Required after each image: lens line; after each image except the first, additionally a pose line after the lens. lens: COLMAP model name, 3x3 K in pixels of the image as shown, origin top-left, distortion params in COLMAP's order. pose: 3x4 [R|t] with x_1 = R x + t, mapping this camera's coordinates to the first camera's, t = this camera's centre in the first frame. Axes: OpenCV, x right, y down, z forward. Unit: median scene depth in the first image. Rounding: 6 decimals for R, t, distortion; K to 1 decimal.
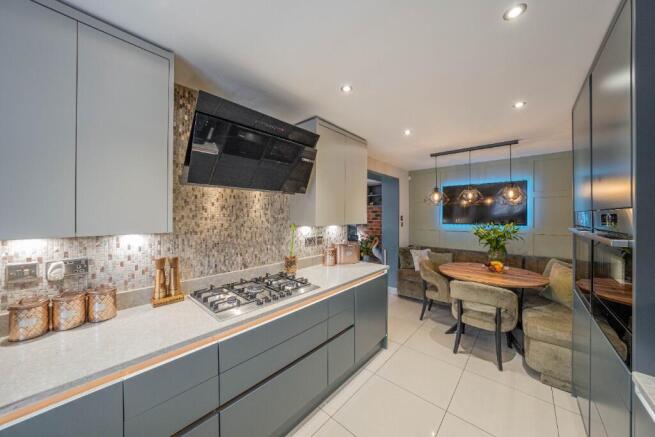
lens RADIAL K [[225.1, 0, 327.8], [0, 225.1, 217.0], [0, 0, 1]] dist [-0.030331, 0.006248]
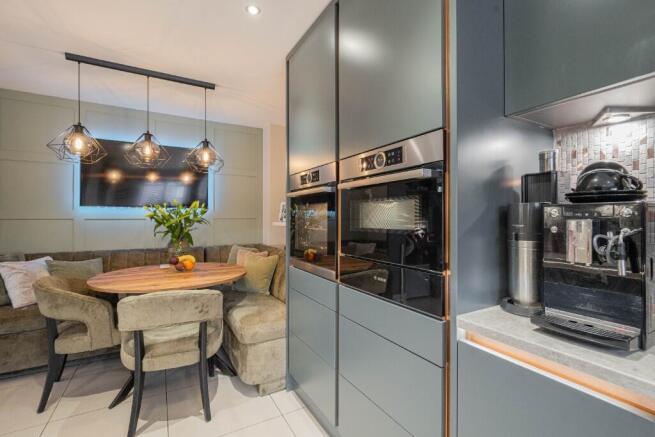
lens RADIAL K [[296.1, 0, 326.2], [0, 296.1, 216.3], [0, 0, 1]] dist [-0.008922, 0.000752]
pose [[0.323558, 0.009467, 0.946161, 0.049639], [0.003524, 0.999931, -0.011210, 0.085945], [-0.946202, 0.006962, 0.323502, 0.284242]]
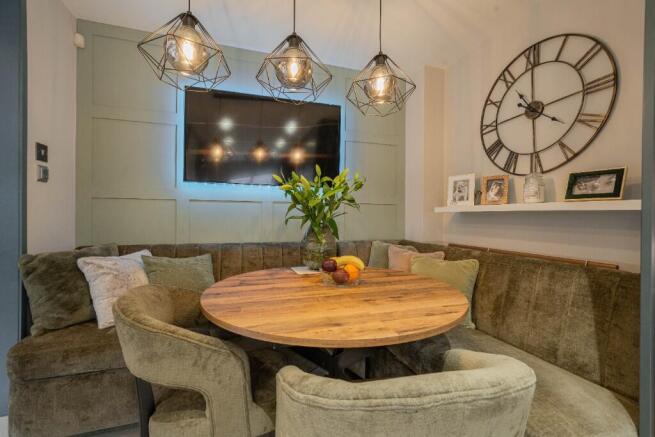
lens RADIAL K [[289.1, 0, 327.5], [0, 289.1, 218.5], [0, 0, 1]] dist [-0.001742, -0.000157]
pose [[0.518397, -0.002768, 0.855136, 0.285003], [-0.003733, 0.999978, 0.005500, 0.120279], [-0.855132, -0.006043, 0.518375, 0.700101]]
